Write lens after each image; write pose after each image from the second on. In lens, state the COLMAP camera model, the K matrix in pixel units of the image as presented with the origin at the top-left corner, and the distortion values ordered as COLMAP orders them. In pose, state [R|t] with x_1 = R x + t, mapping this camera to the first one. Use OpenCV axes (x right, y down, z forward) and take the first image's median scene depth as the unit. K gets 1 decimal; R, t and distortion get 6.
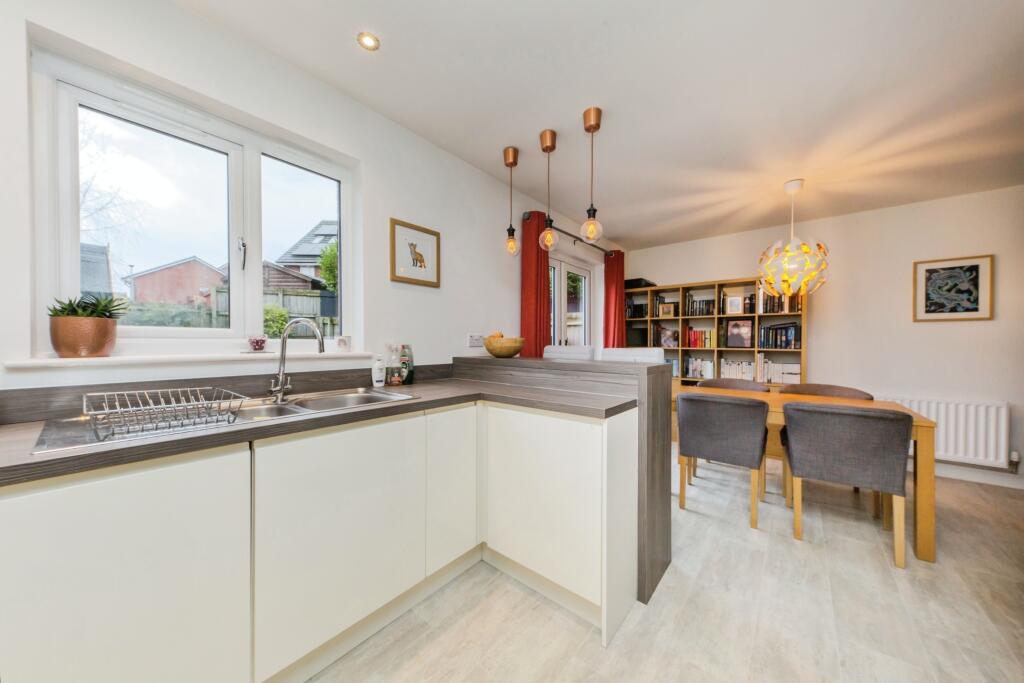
lens RADIAL K [[356.5, 0, 507.4], [0, 356.5, 347.9], [0, 0, 1]] dist [0.002666, -0.000884]
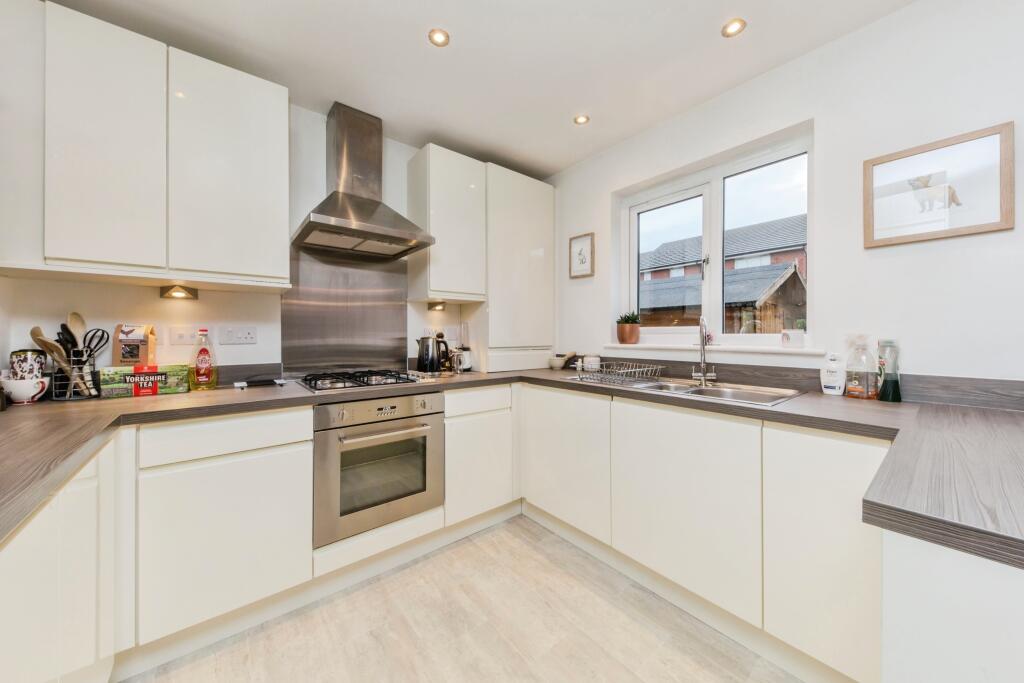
lens RADIAL K [[356.5, 0, 508.7], [0, 356.5, 337.0], [0, 0, 1]] dist [0.002666, -0.000884]
pose [[-0.201885, -0.018176, -0.979241, 0.675069], [-0.024867, 0.999601, -0.013427, 0.021796], [0.979093, 0.021640, -0.202257, 0.691970]]
